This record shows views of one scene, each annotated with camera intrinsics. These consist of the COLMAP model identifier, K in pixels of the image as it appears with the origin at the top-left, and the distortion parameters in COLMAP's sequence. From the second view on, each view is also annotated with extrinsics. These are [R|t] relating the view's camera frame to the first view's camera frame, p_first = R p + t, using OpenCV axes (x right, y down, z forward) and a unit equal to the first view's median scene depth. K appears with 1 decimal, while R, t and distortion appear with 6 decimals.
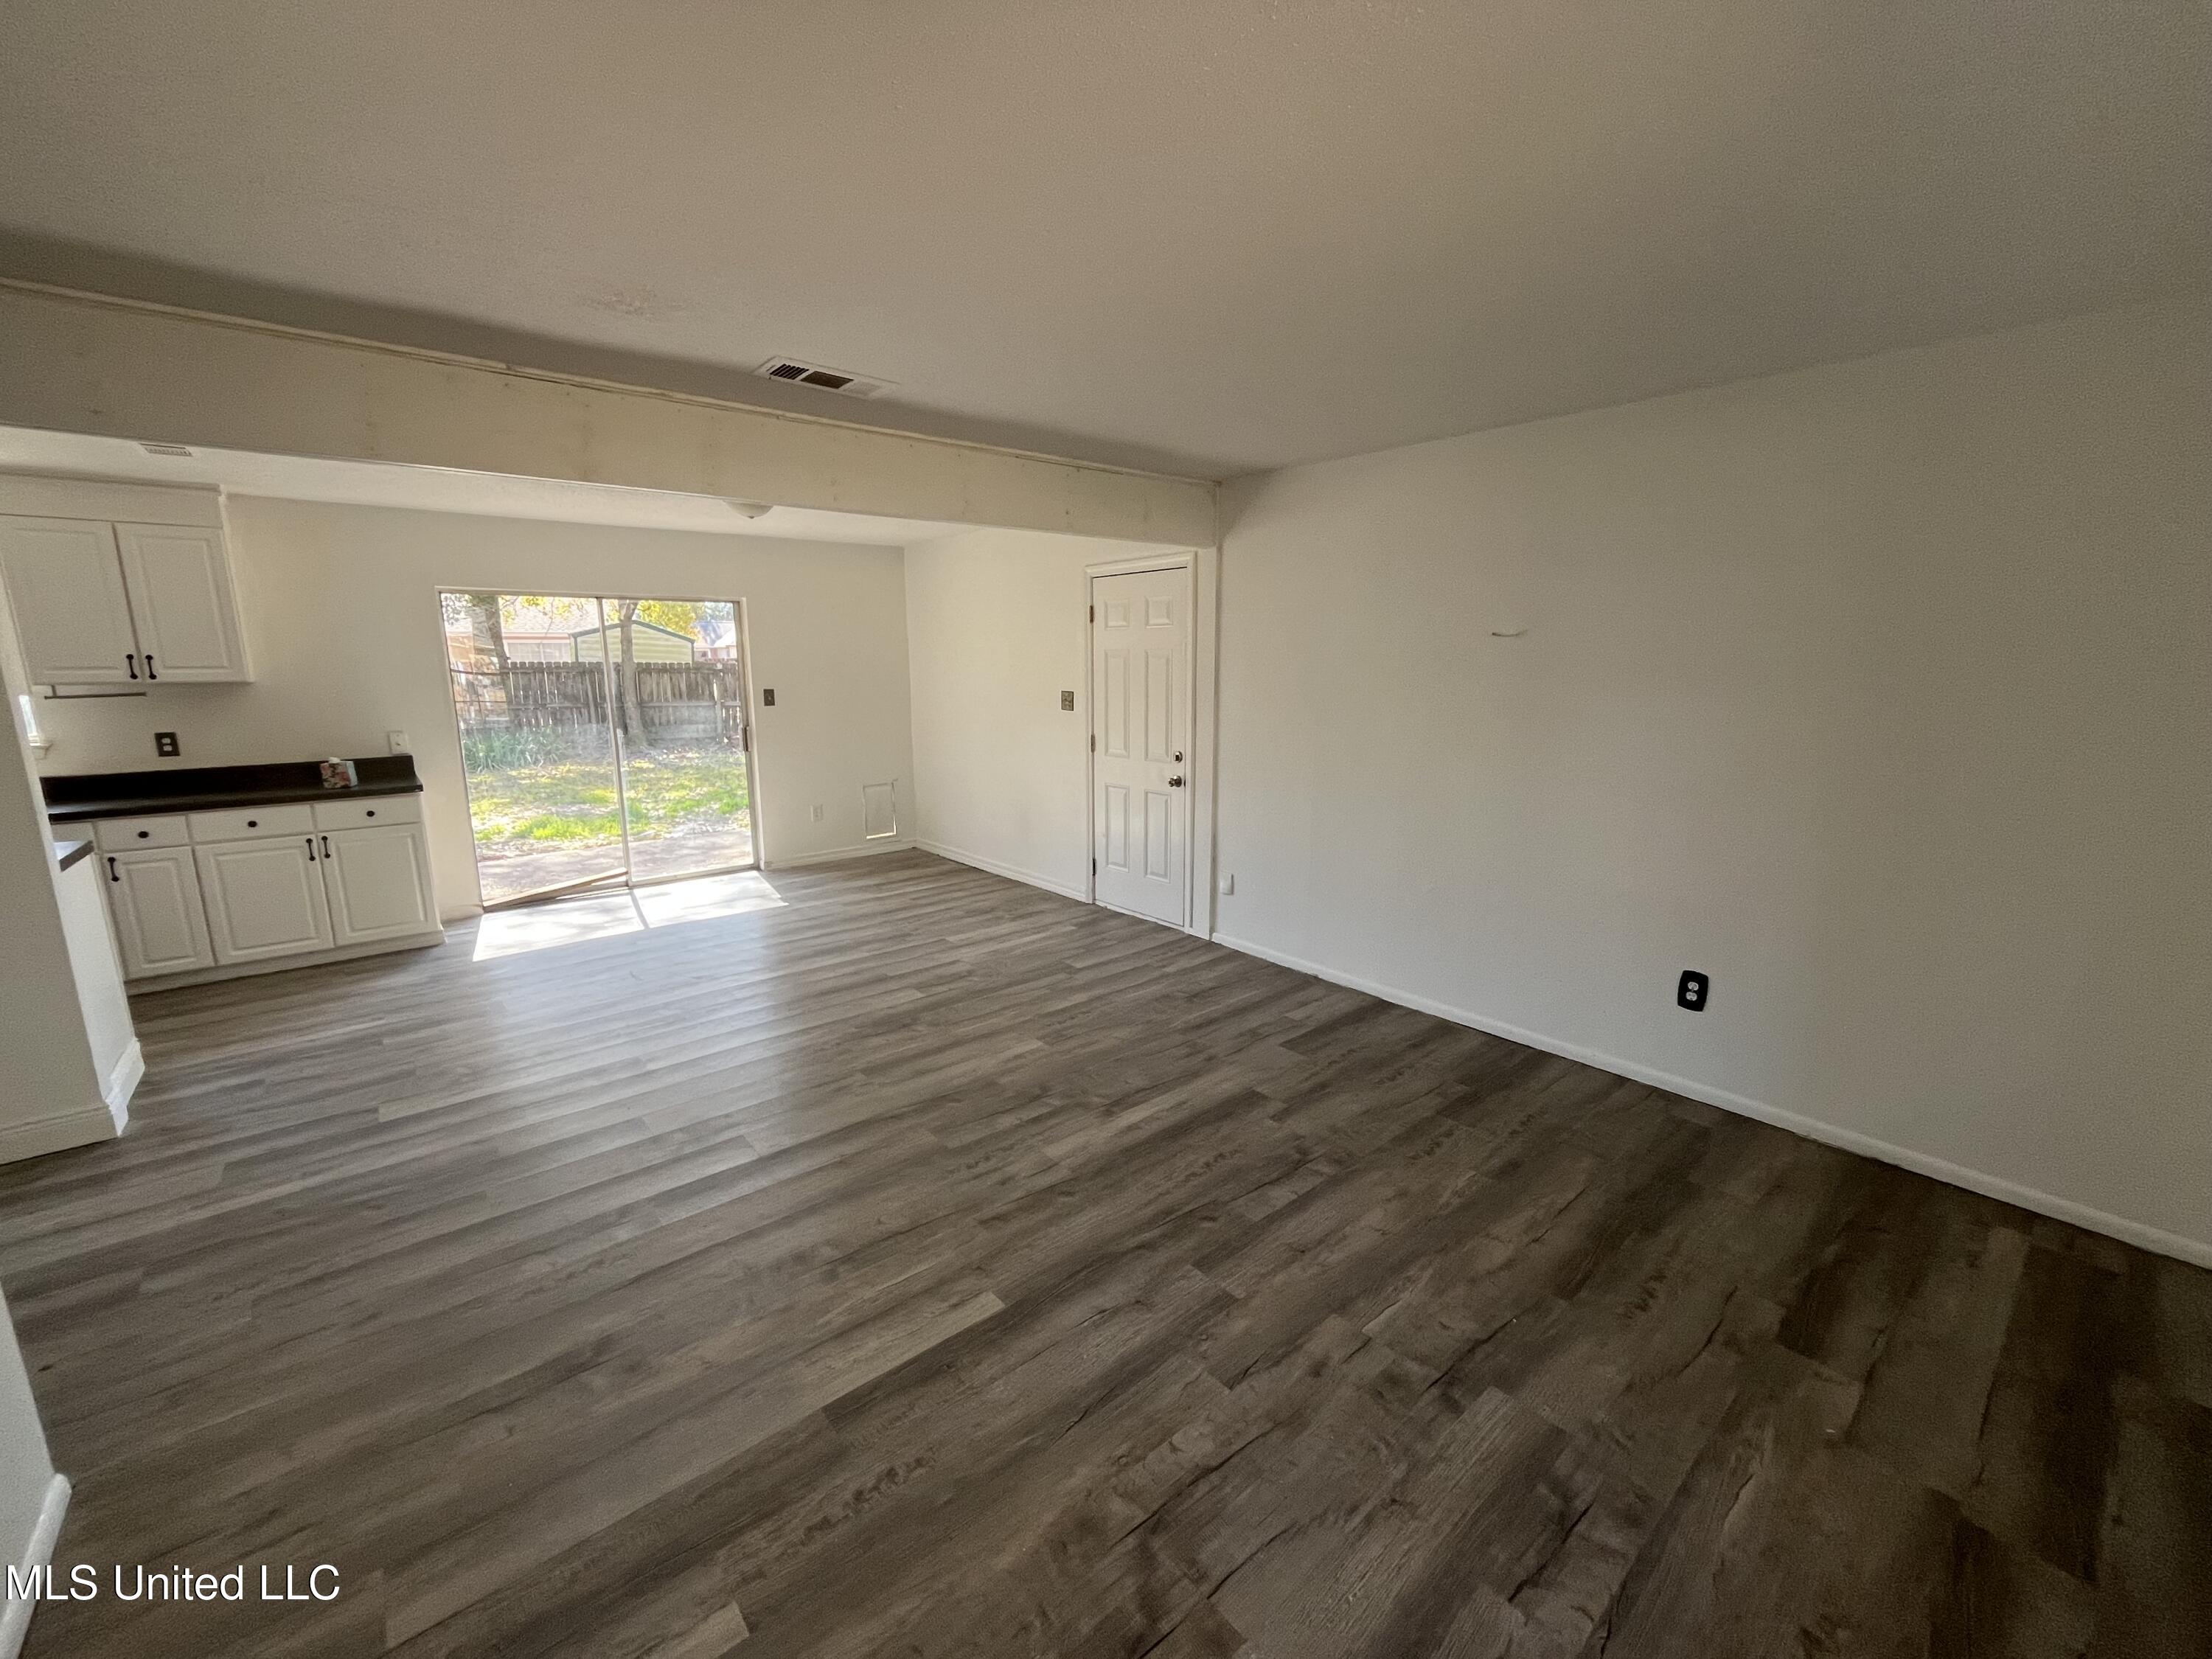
lens RADIAL K [[895.5, 0, 1107.4], [0, 895.5, 824.3], [0, 0, 1]] dist [-0.008719, 0.000626]
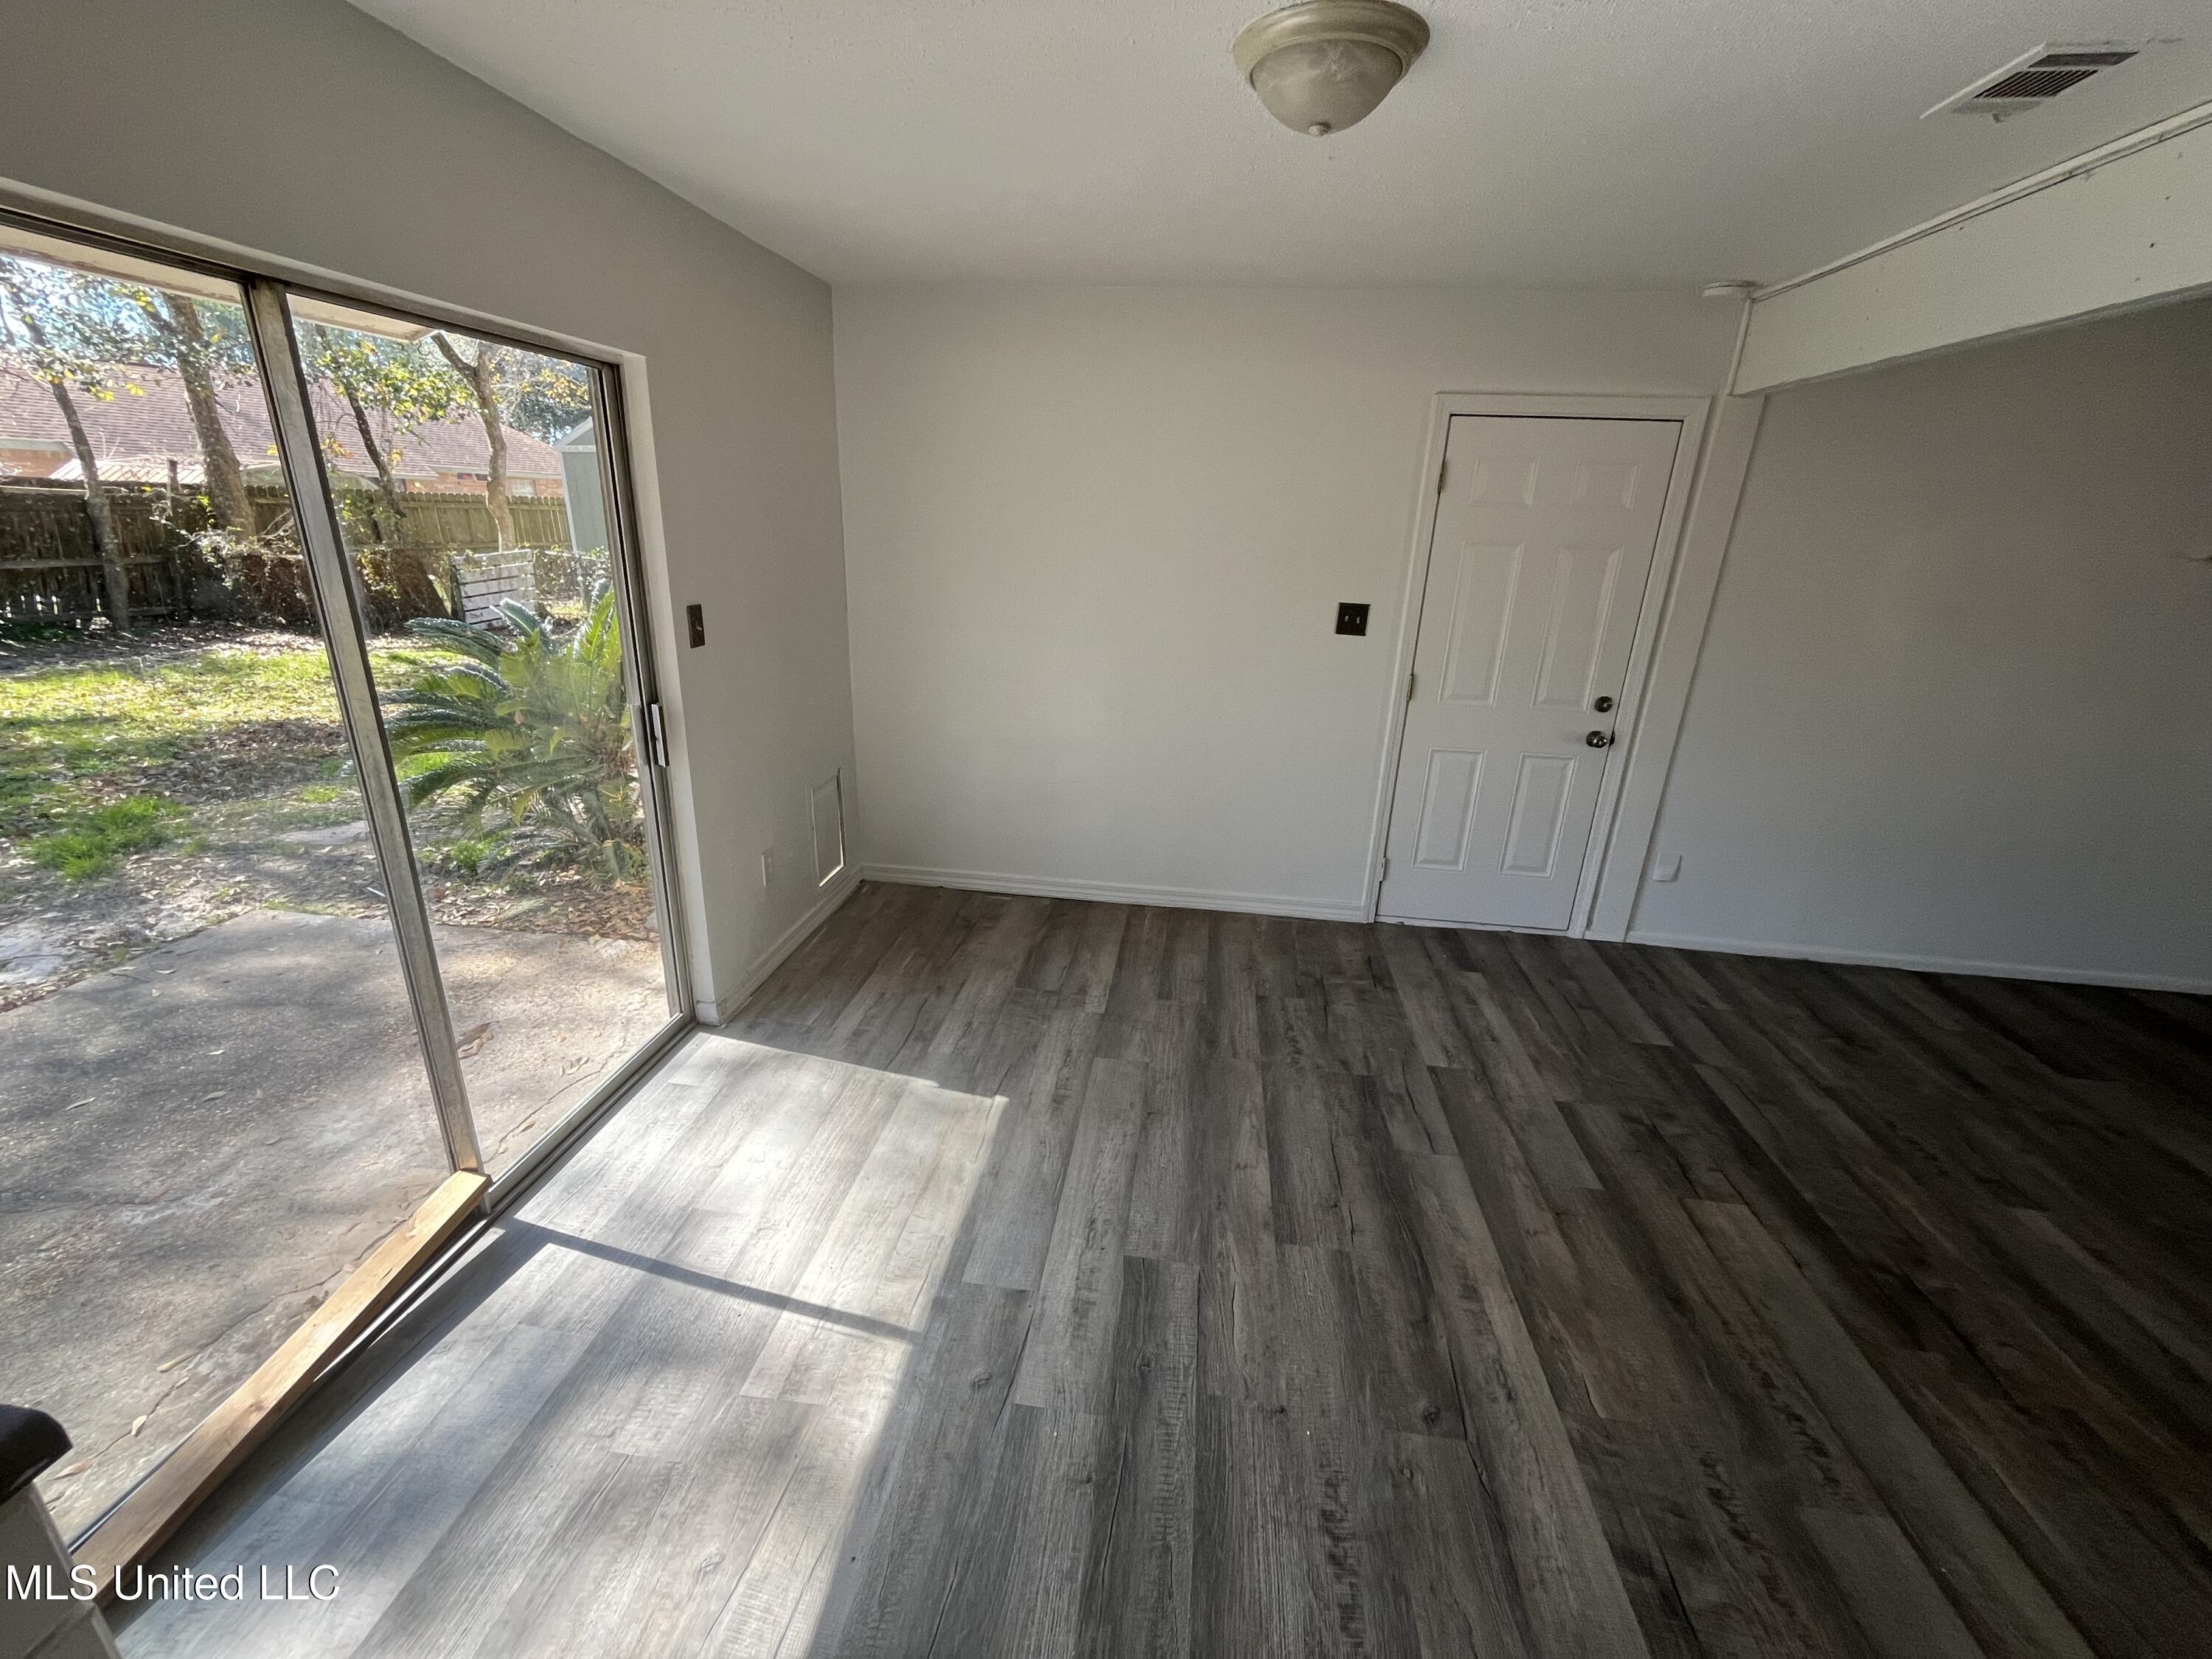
lens RADIAL K [[895.5, 0, 1097.2], [0, 895.5, 835.4], [0, 0, 1]] dist [-0.008719, 0.000626]
pose [[0.743529, -0.202022, 0.637457, -0.692041], [0.088979, 0.974686, 0.205111, -0.156390], [-0.662757, -0.095785, 0.742683, 0.748863]]
